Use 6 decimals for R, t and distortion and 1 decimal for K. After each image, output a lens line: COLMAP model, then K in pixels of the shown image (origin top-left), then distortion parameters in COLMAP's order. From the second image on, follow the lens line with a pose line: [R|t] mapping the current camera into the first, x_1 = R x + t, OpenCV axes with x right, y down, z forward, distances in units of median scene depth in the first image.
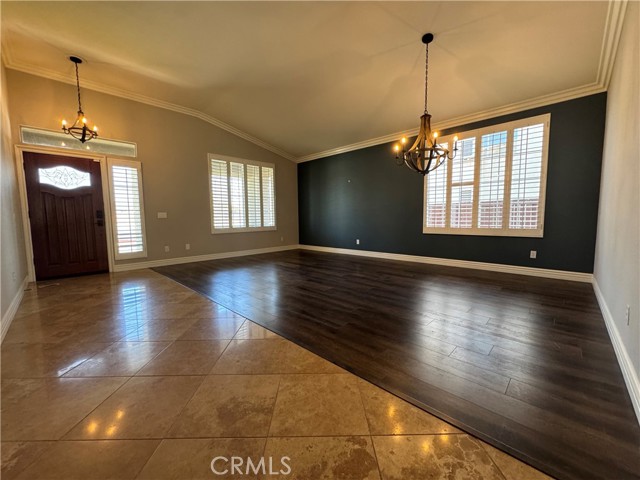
lens RADIAL K [[256.6, 0, 319.5], [0, 256.6, 239.1], [0, 0, 1]] dist [-0.004966, 0.001200]
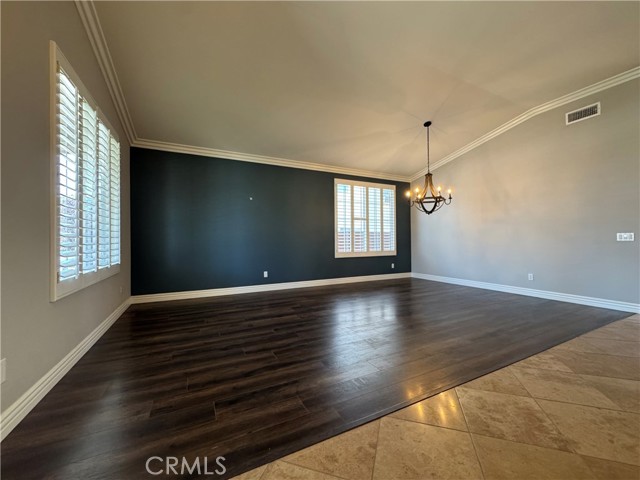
lens RADIAL K [[256.6, 0, 319.8], [0, 256.6, 239.9], [0, 0, 1]] dist [-0.004966, 0.001200]
pose [[0.325191, 0.010886, 0.945586, -0.770747], [0.084114, 0.995637, -0.040390, -0.068817], [-0.941900, 0.092671, 0.322856, 0.764761]]
